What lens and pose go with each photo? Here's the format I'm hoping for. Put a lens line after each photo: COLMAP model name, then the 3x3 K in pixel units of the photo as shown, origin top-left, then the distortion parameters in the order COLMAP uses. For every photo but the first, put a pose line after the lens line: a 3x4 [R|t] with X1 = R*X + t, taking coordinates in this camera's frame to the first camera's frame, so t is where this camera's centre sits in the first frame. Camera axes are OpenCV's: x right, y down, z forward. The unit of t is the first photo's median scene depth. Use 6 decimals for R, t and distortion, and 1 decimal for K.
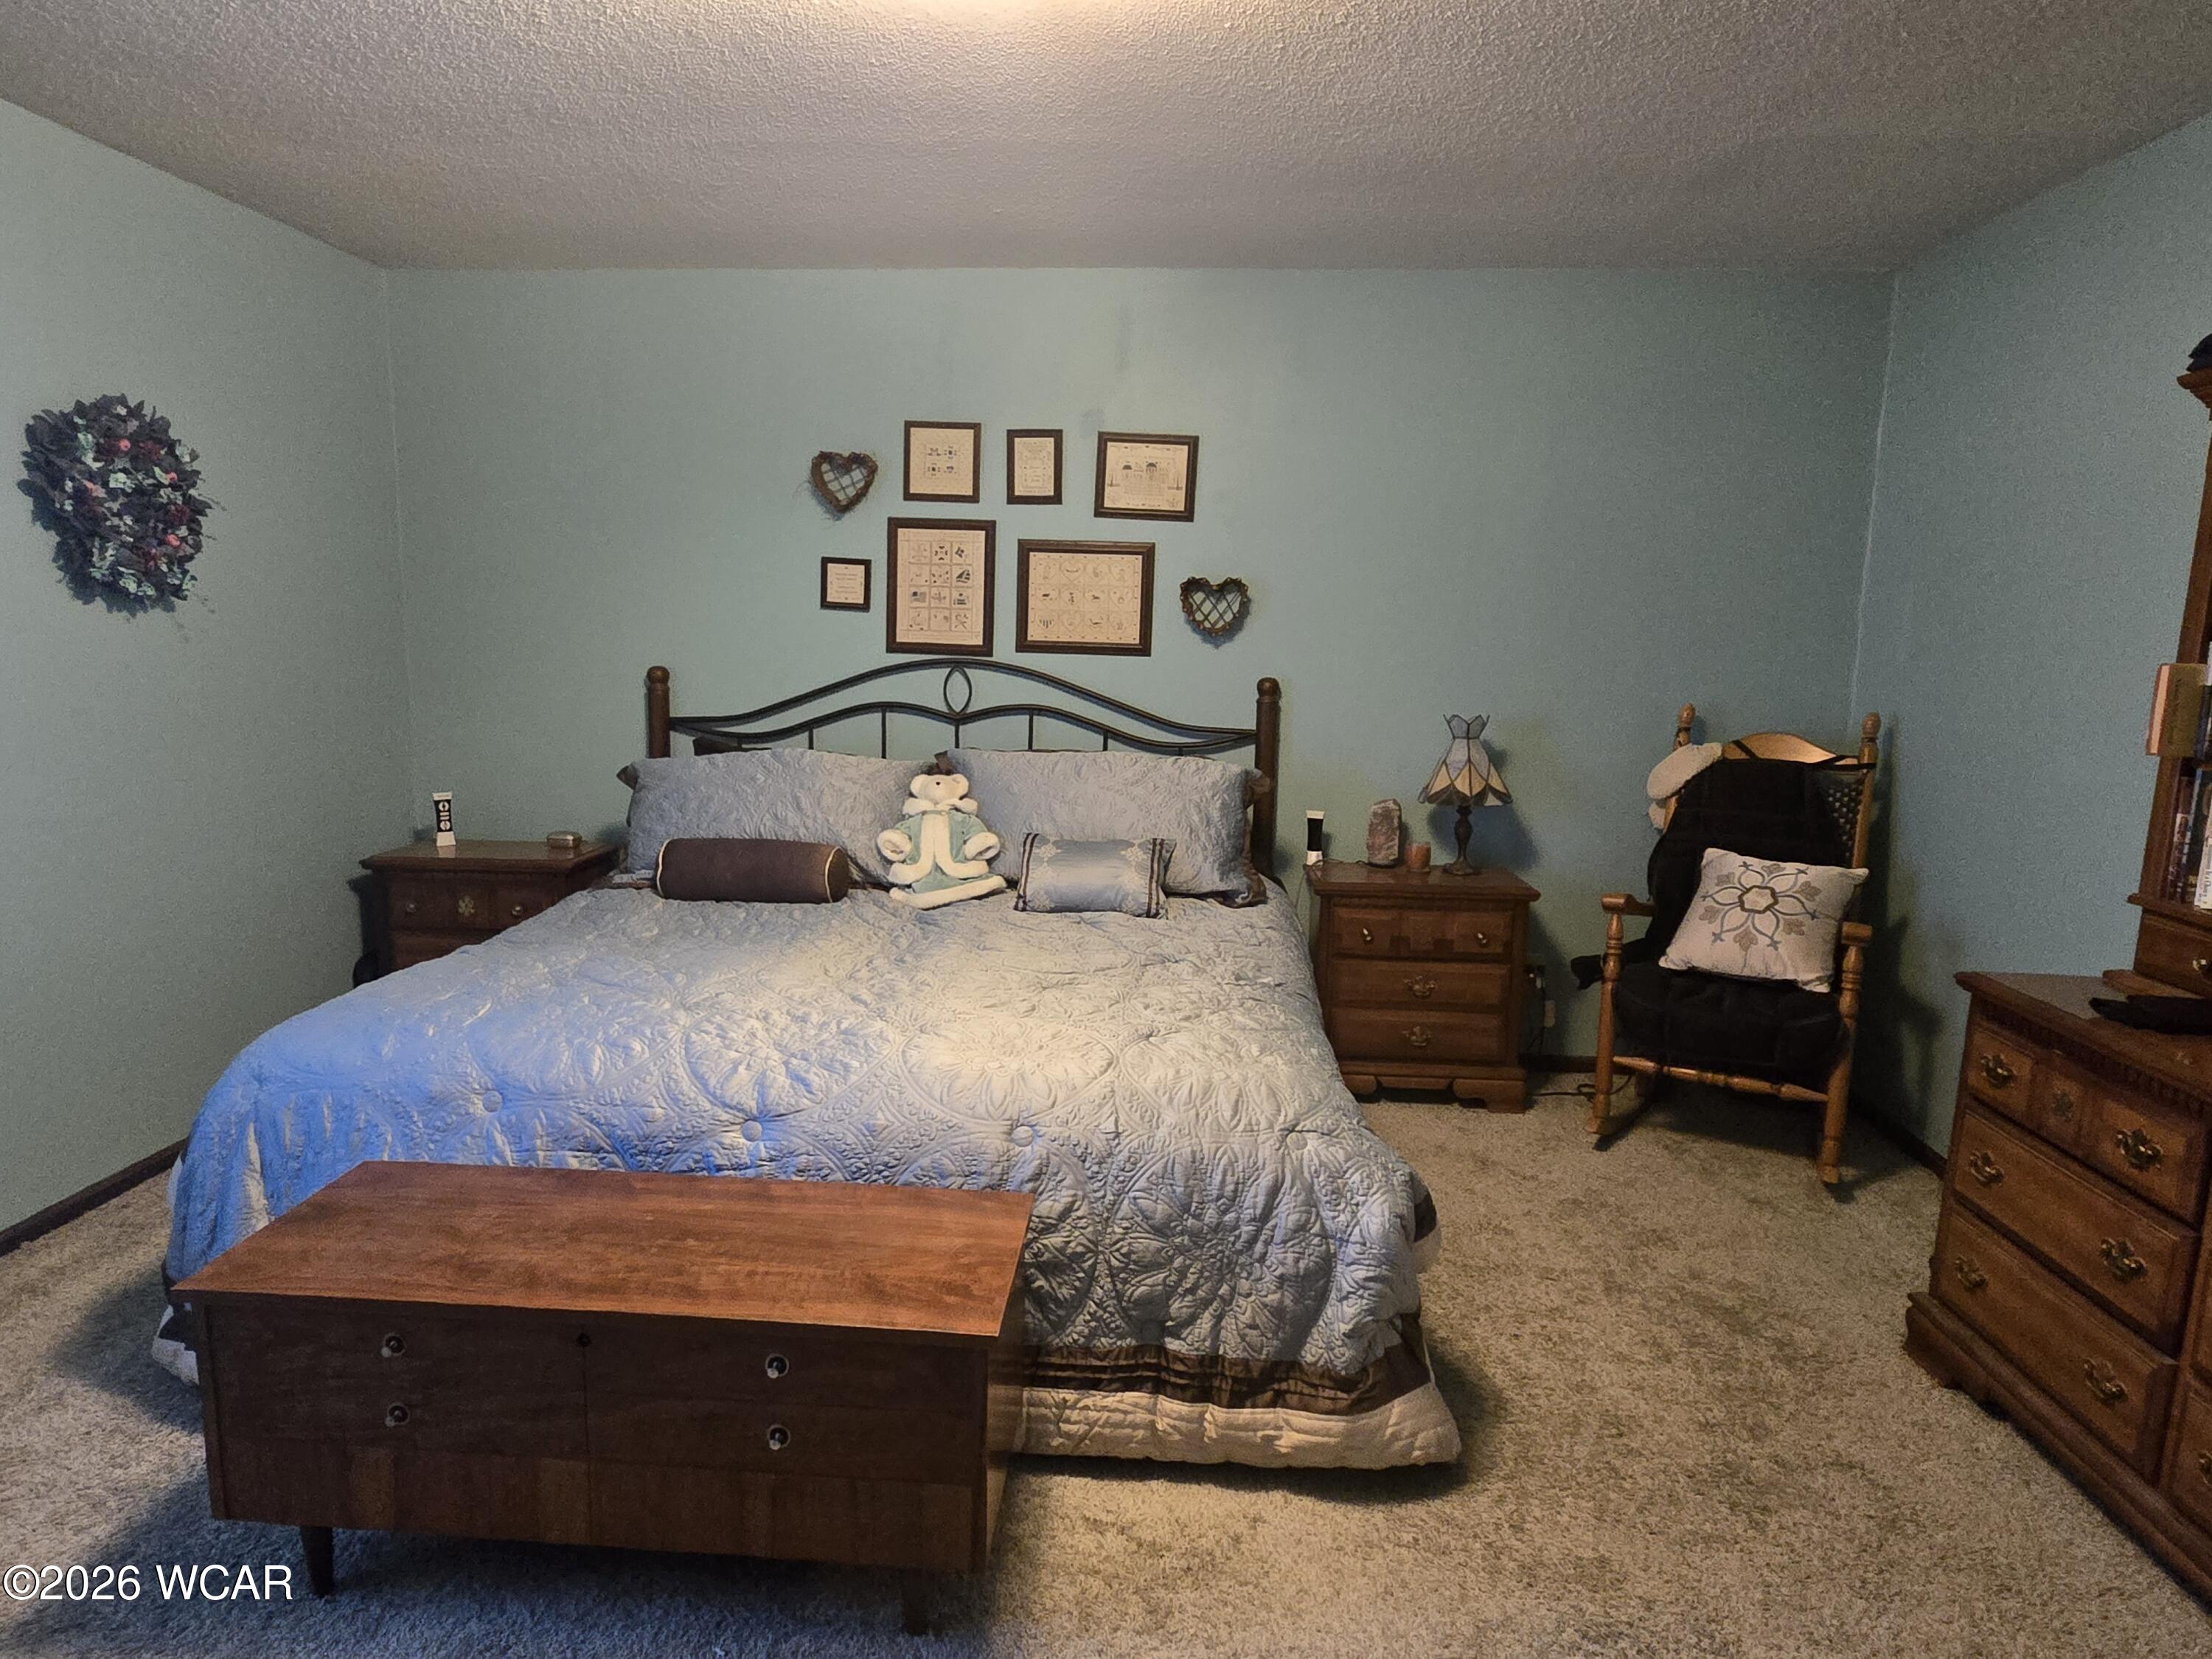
lens RADIAL K [[1324.0, 0, 1106.0], [0, 1324.0, 829.5], [0, 0, 1]] dist [-0.001235, 0.001826]
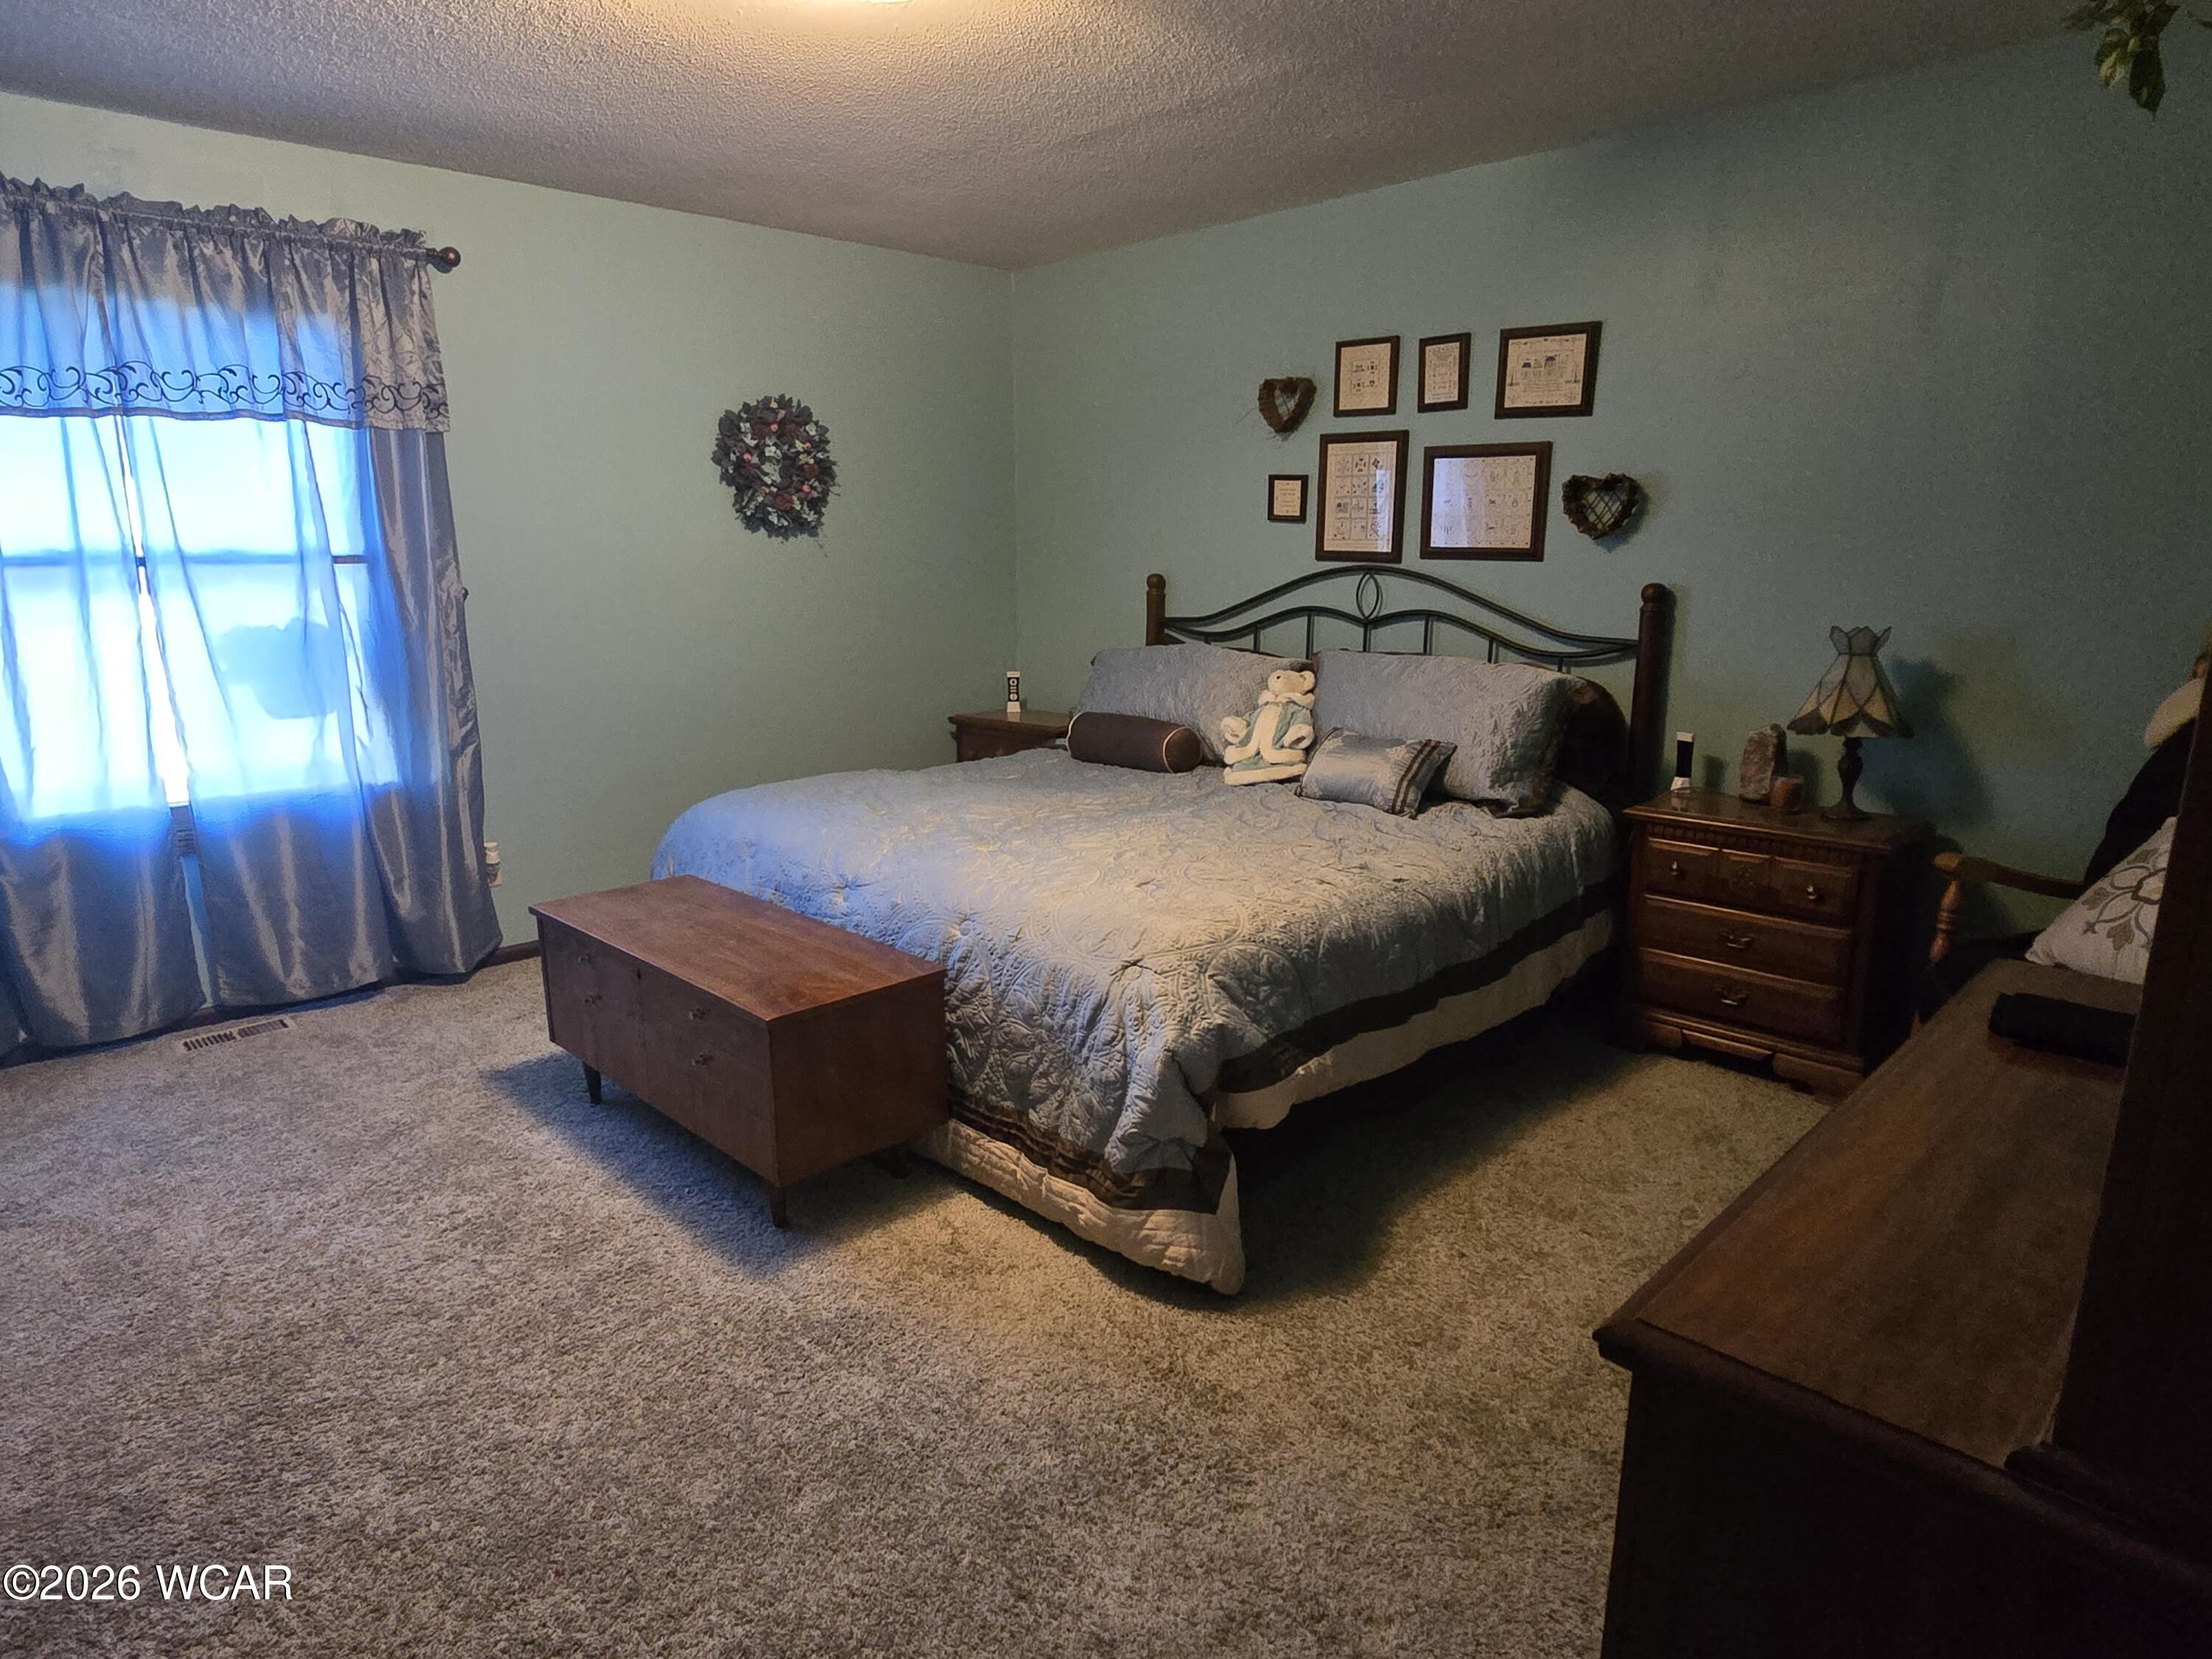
lens RADIAL K [[1324.0, 0, 1106.0], [0, 1324.0, 829.5], [0, 0, 1]] dist [-0.001235, 0.001826]
pose [[0.750120, 0.119338, -0.650444, 0.504385], [-0.084176, 0.992812, 0.085077, 0.009216], [0.655922, -0.009066, 0.754774, 0.069648]]
